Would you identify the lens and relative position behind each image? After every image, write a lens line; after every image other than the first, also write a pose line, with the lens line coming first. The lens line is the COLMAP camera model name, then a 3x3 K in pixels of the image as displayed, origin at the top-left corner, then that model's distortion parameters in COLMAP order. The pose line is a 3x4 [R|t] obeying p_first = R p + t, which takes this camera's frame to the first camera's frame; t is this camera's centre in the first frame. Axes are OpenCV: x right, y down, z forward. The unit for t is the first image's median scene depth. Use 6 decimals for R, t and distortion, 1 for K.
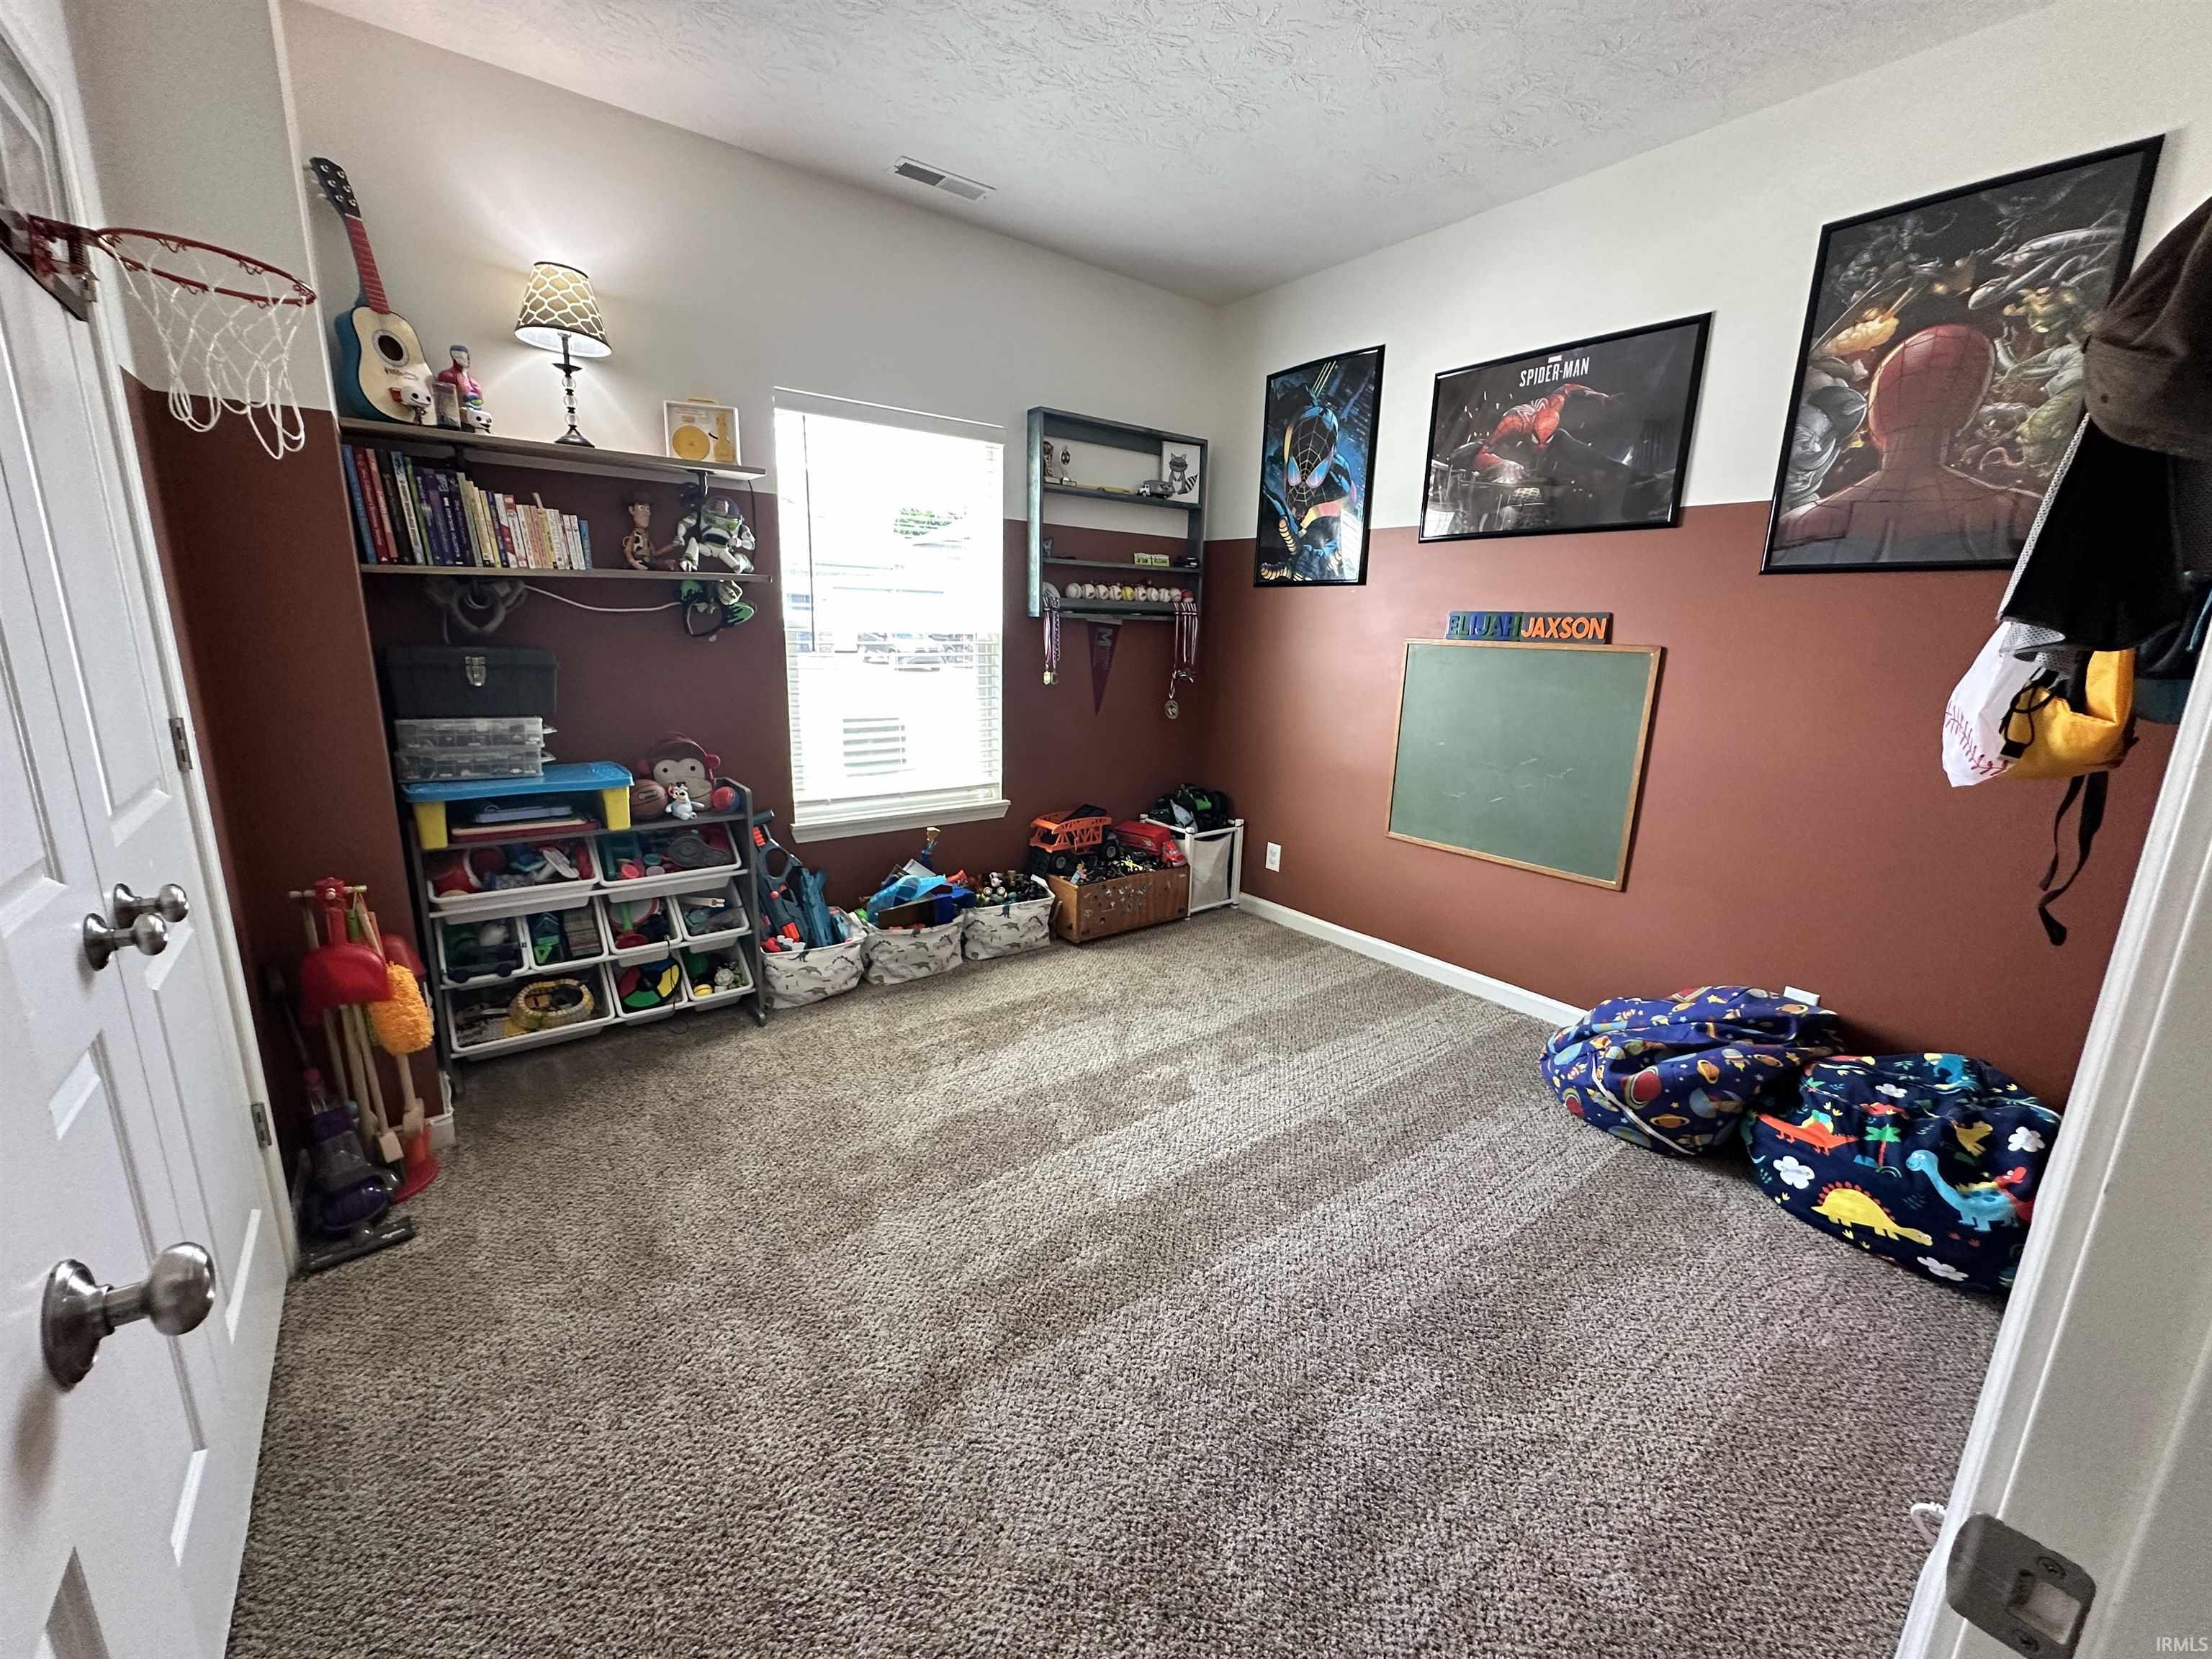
lens RADIAL K [[881.0, 0, 1109.5], [0, 881.0, 828.0], [0, 0, 1]] dist [-0.006078, 0.000769]
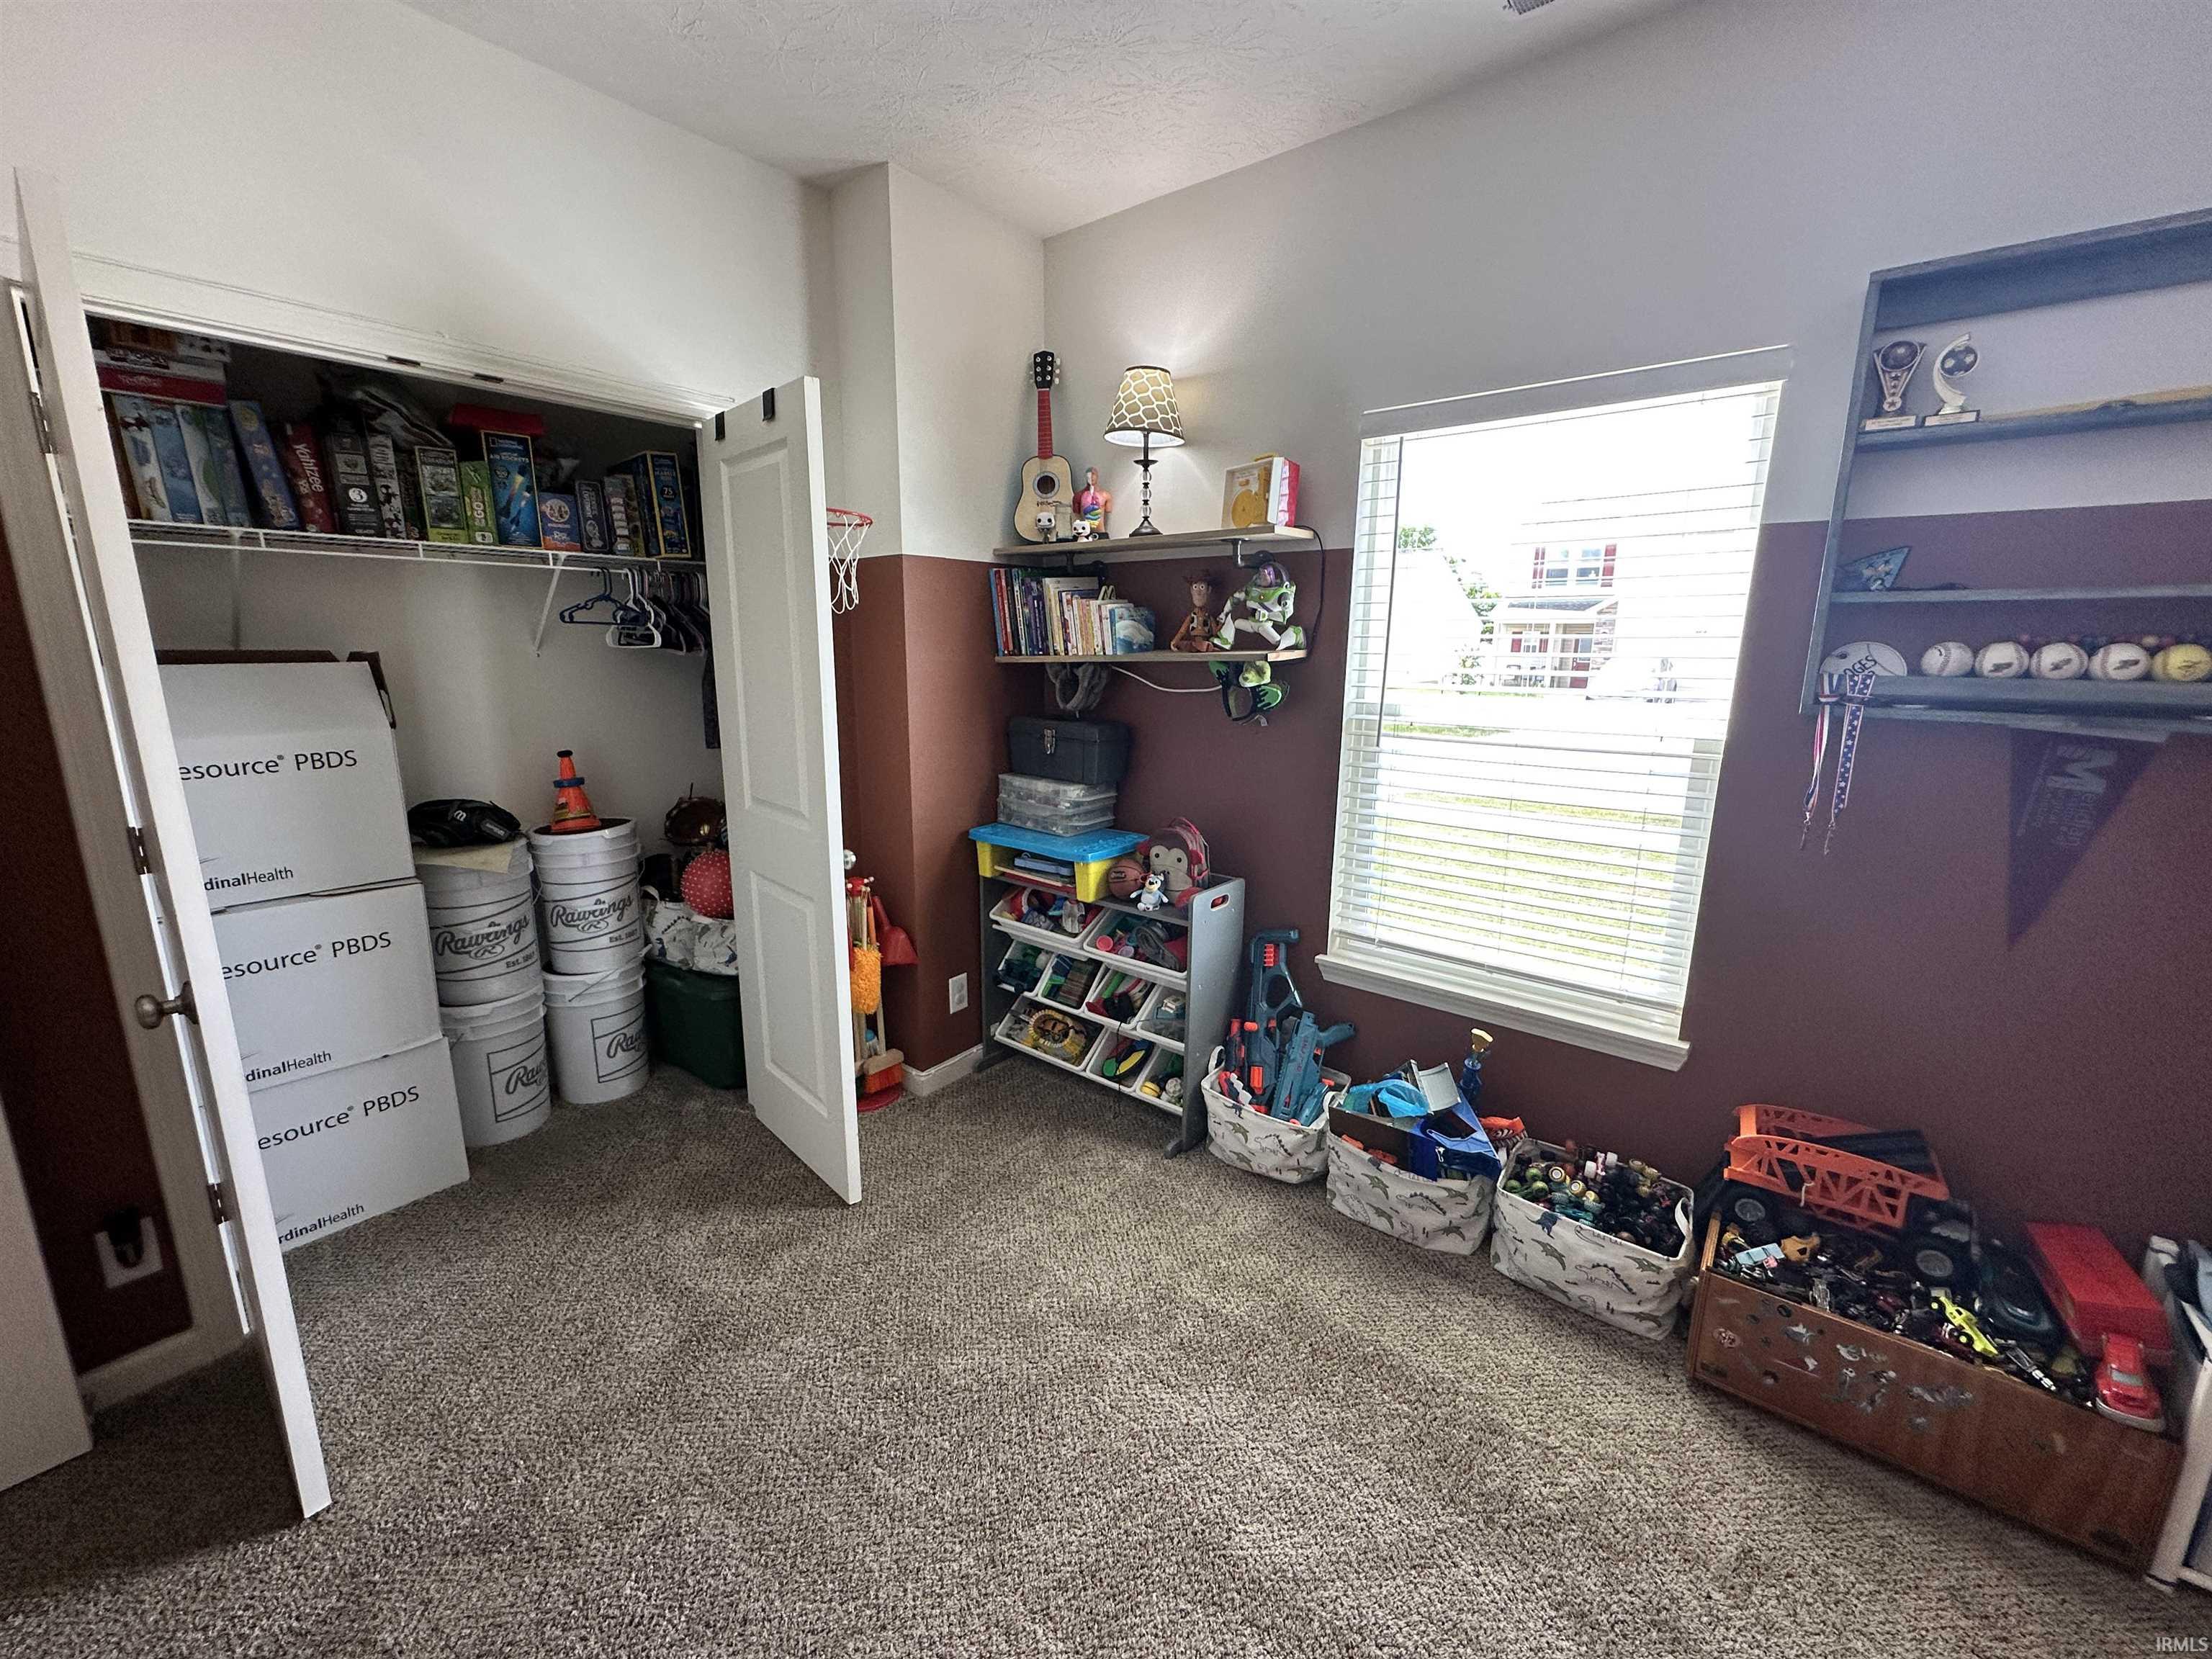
lens RADIAL K [[881.0, 0, 1109.5], [0, 881.0, 828.0], [0, 0, 1]] dist [-0.006078, 0.000769]
pose [[0.234918, 0.177312, -0.955706, 0.386420], [-0.223543, 0.966722, 0.124408, -0.196001], [0.945961, 0.184416, 0.266737, 0.660367]]
